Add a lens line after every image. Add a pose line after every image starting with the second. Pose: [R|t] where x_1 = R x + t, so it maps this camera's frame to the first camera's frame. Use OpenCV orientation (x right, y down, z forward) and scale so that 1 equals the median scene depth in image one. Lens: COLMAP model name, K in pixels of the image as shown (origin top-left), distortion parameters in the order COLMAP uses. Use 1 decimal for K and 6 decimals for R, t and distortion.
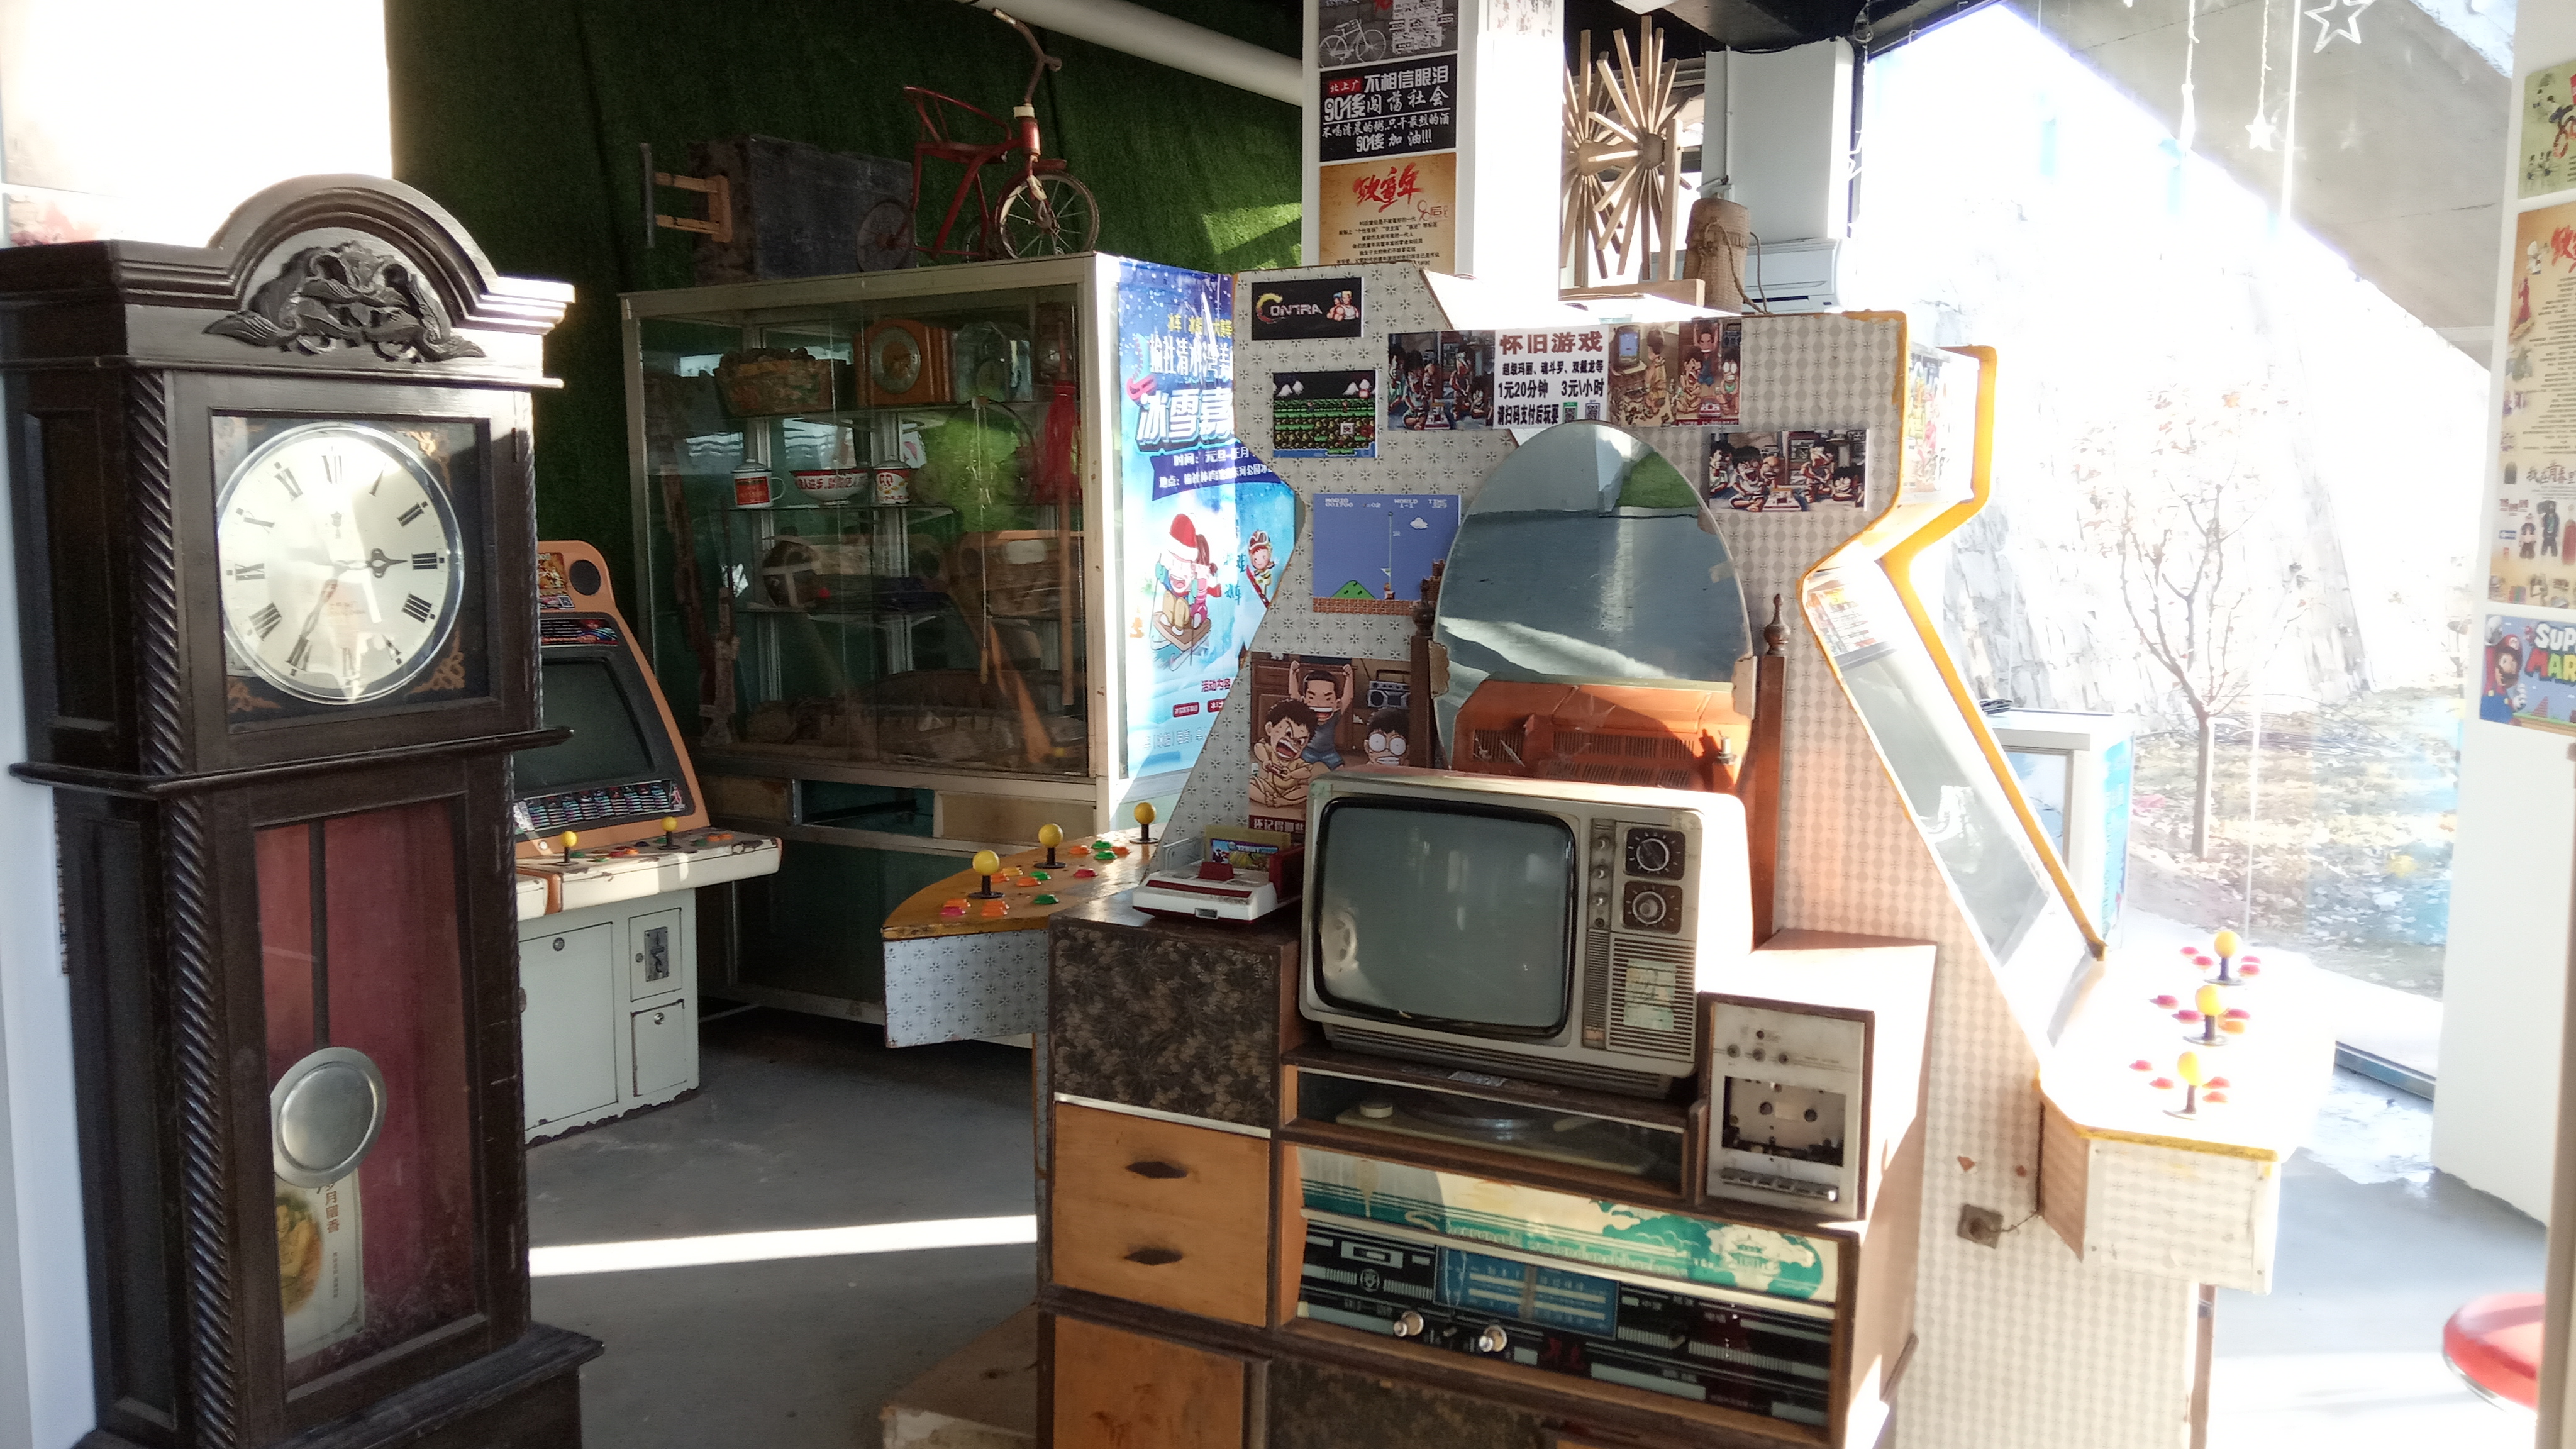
lens RADIAL K [[2024.2, 0, 1290.4], [0, 2024.2, 738.4], [0, 0, 1]] dist [0.090841, -0.156585]
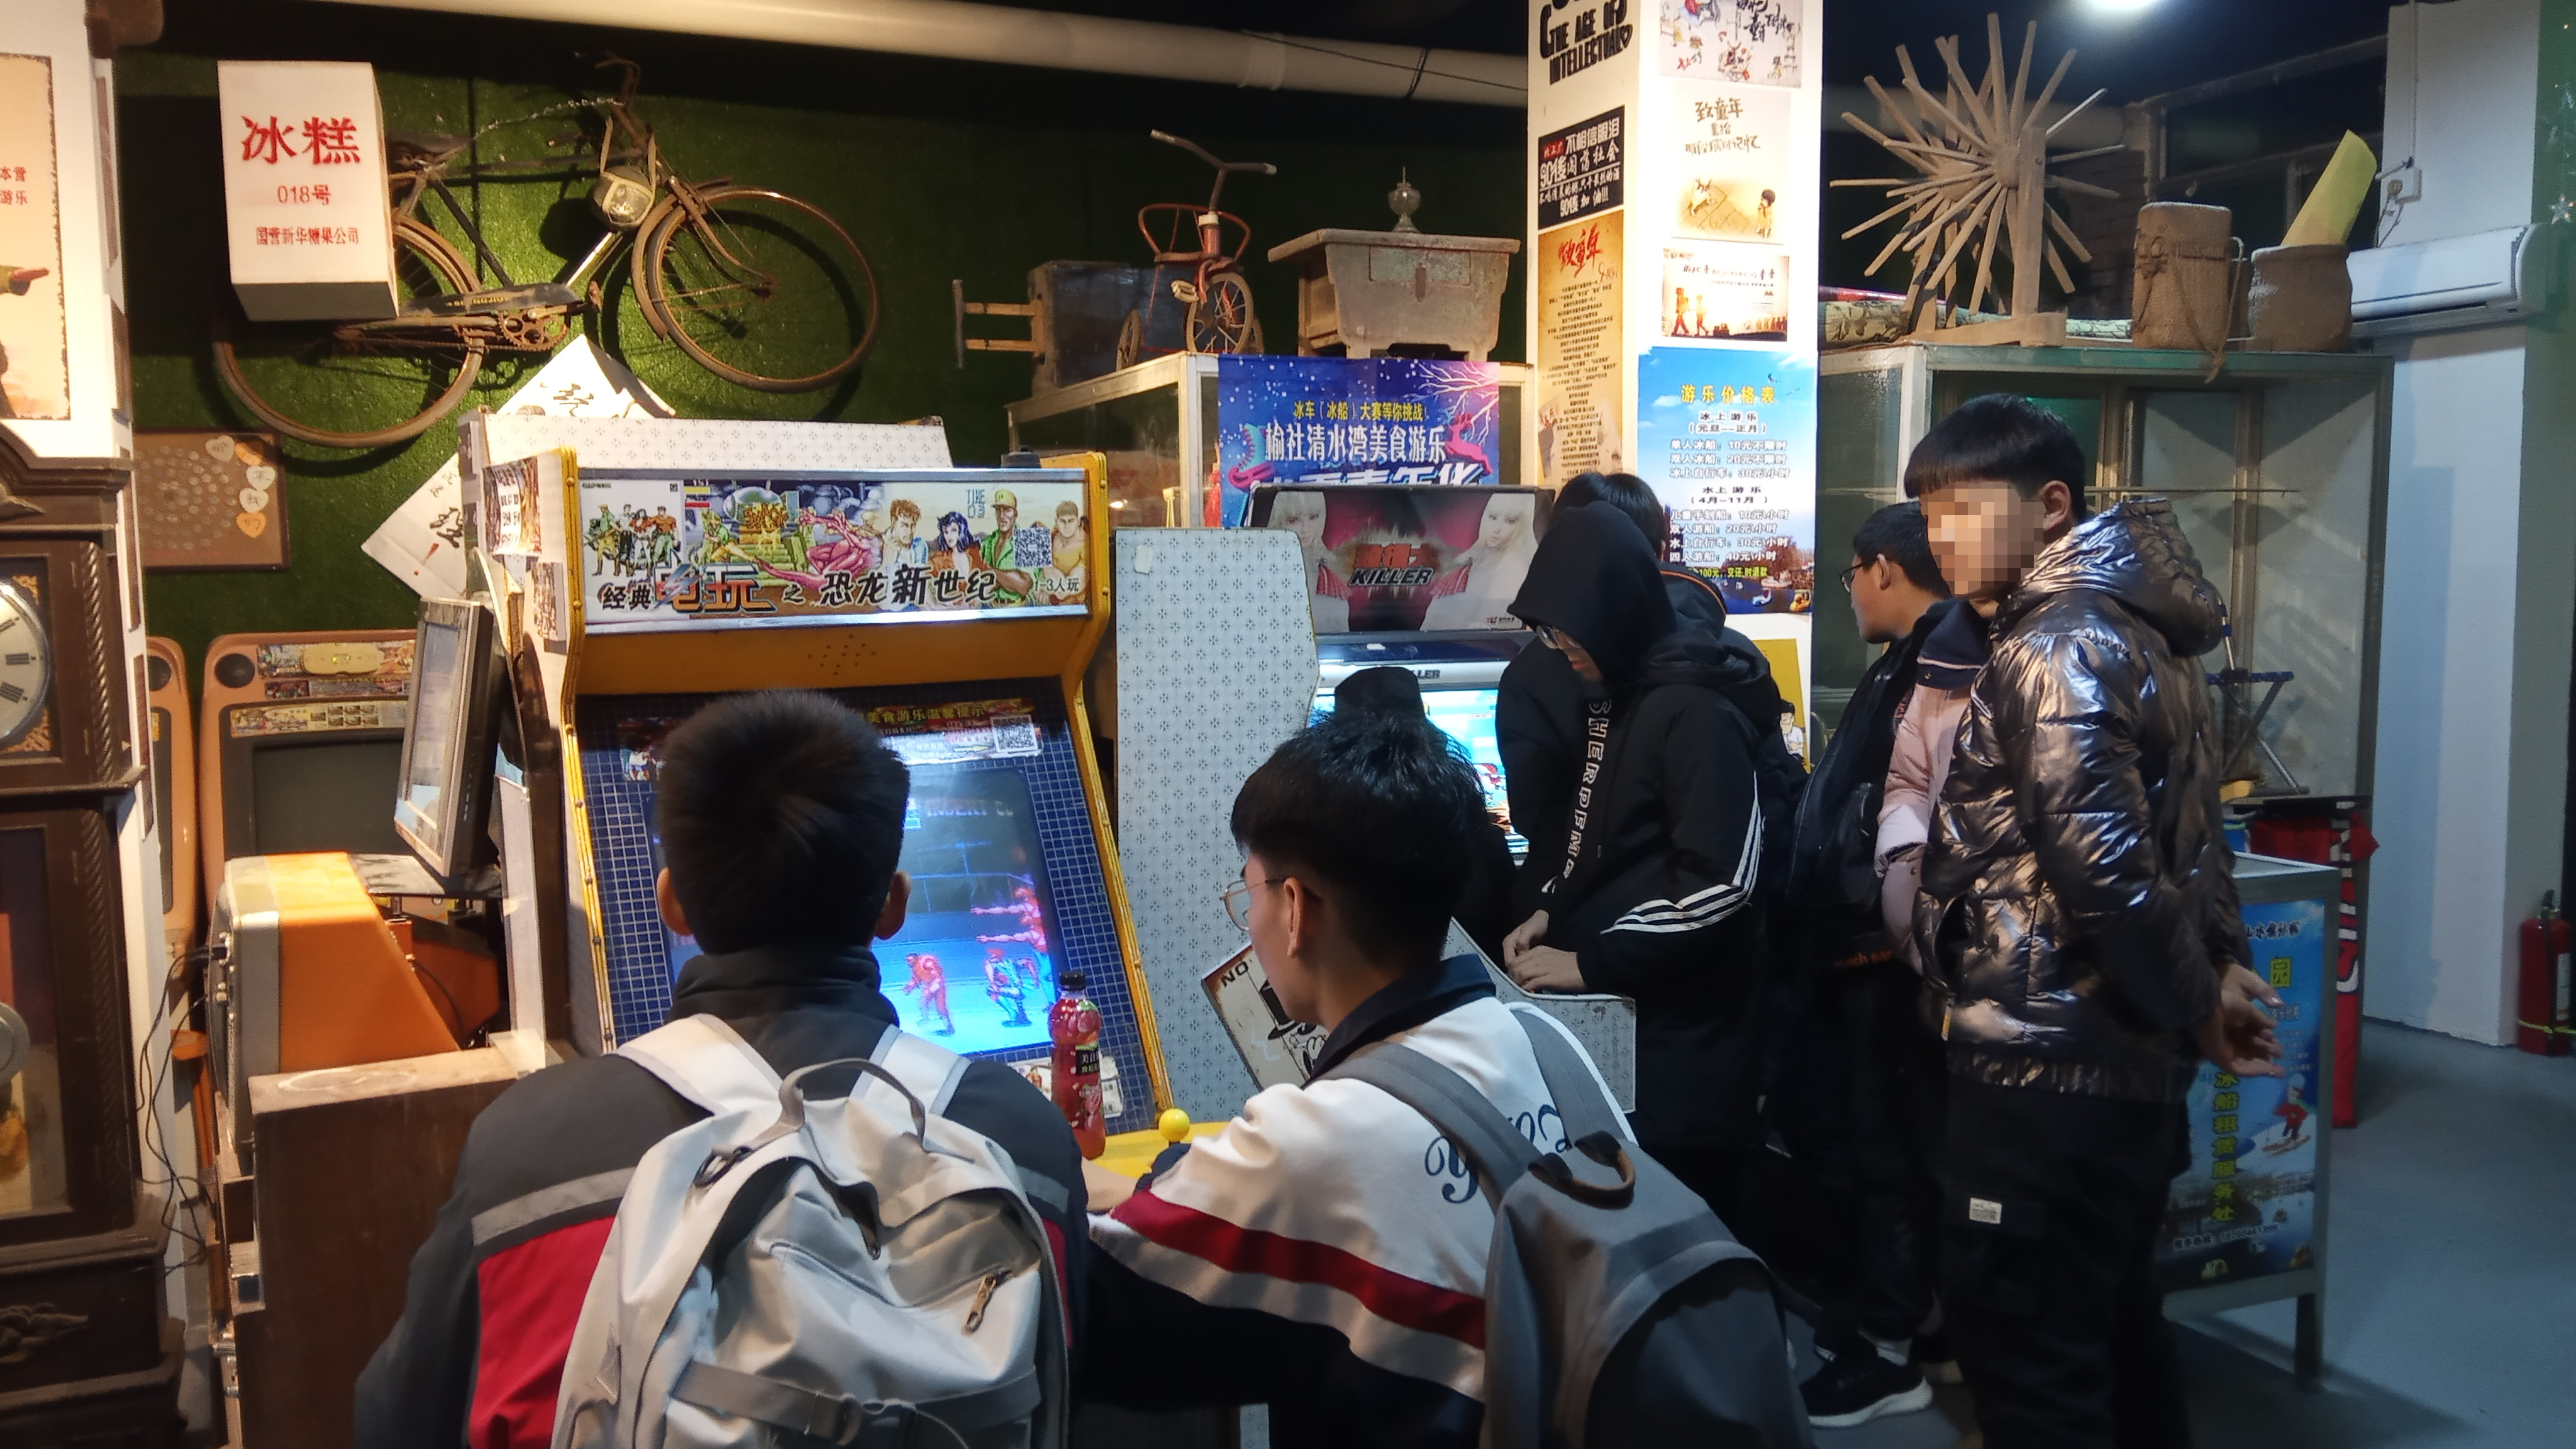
lens RADIAL K [[2024.2, 0, 1290.4], [0, 2024.2, 738.4], [0, 0, 1]] dist [0.090841, -0.156585]
pose [[0.816960, 0.044348, -0.574986, 0.495642], [-0.055180, 0.998475, -0.001391, -0.035021], [0.574048, 0.032864, 0.818162, 0.153681]]
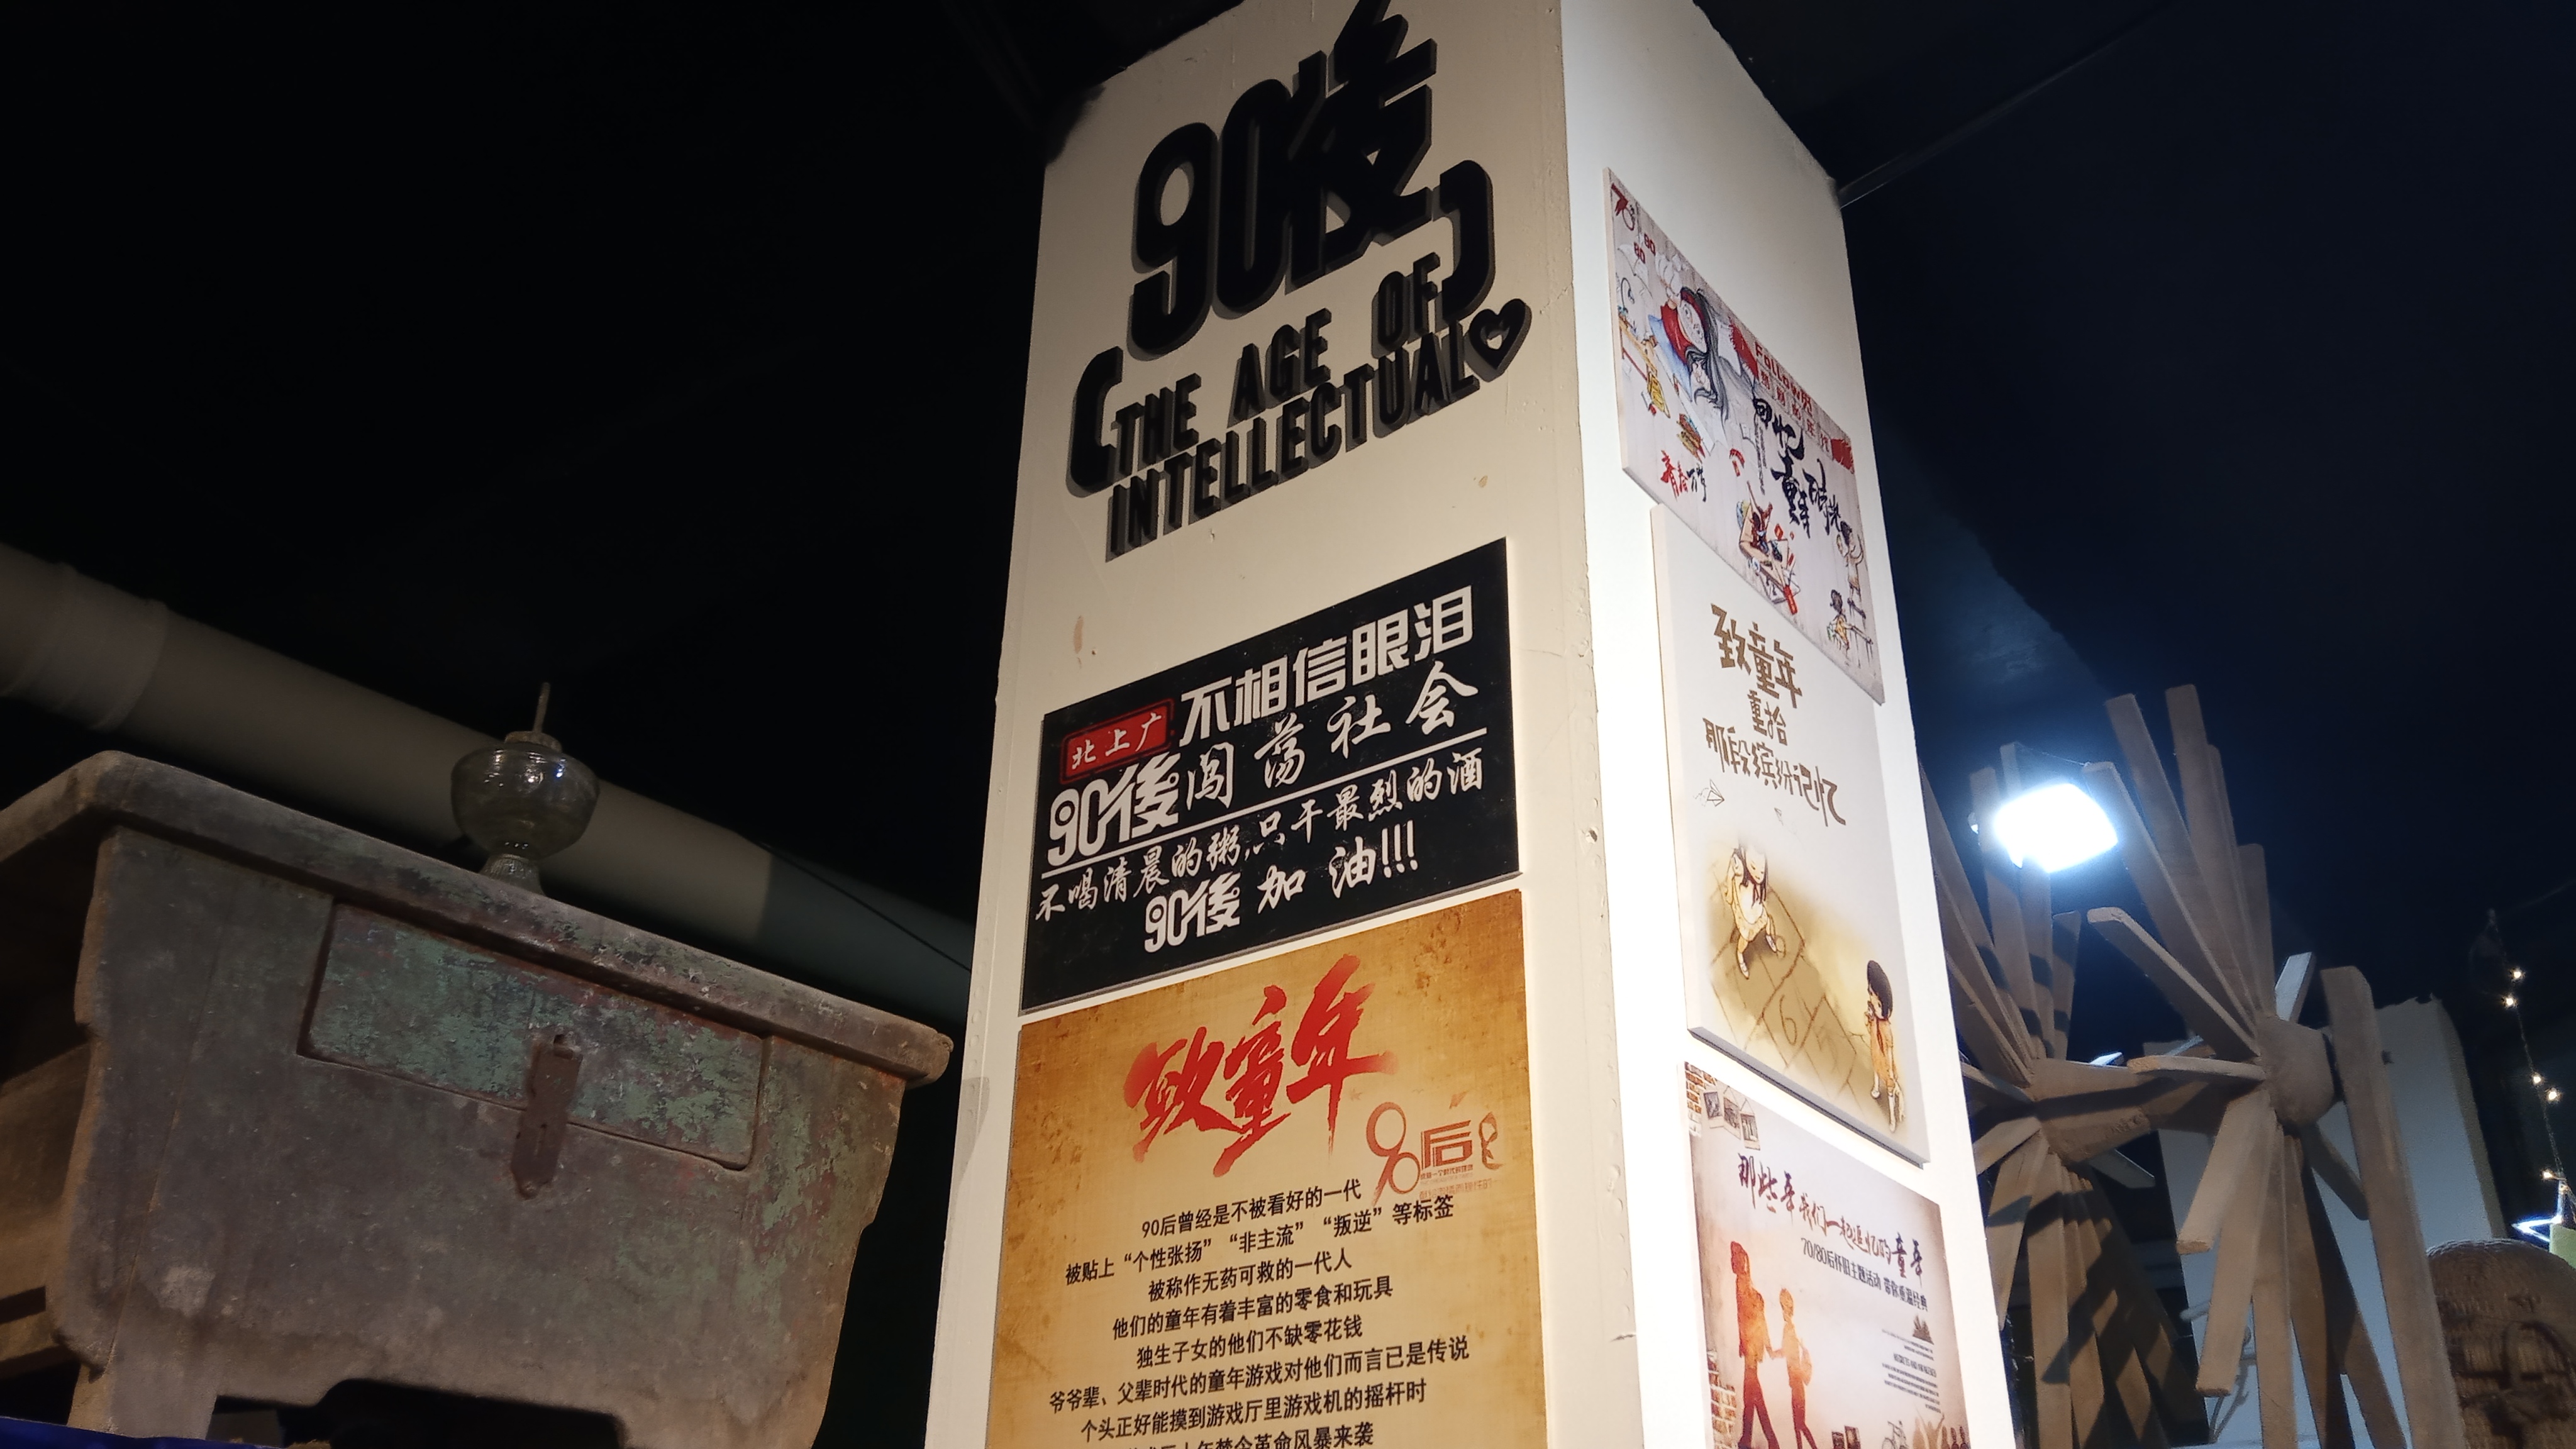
lens RADIAL K [[2024.2, 0, 1290.4], [0, 2024.2, 738.4], [0, 0, 1]] dist [0.090841, -0.156585]
pose [[0.993610, -0.040413, -0.105383, 0.078963], [-0.024653, 0.833440, -0.552060, -0.173585], [0.110141, 0.551131, 0.827118, 0.787999]]
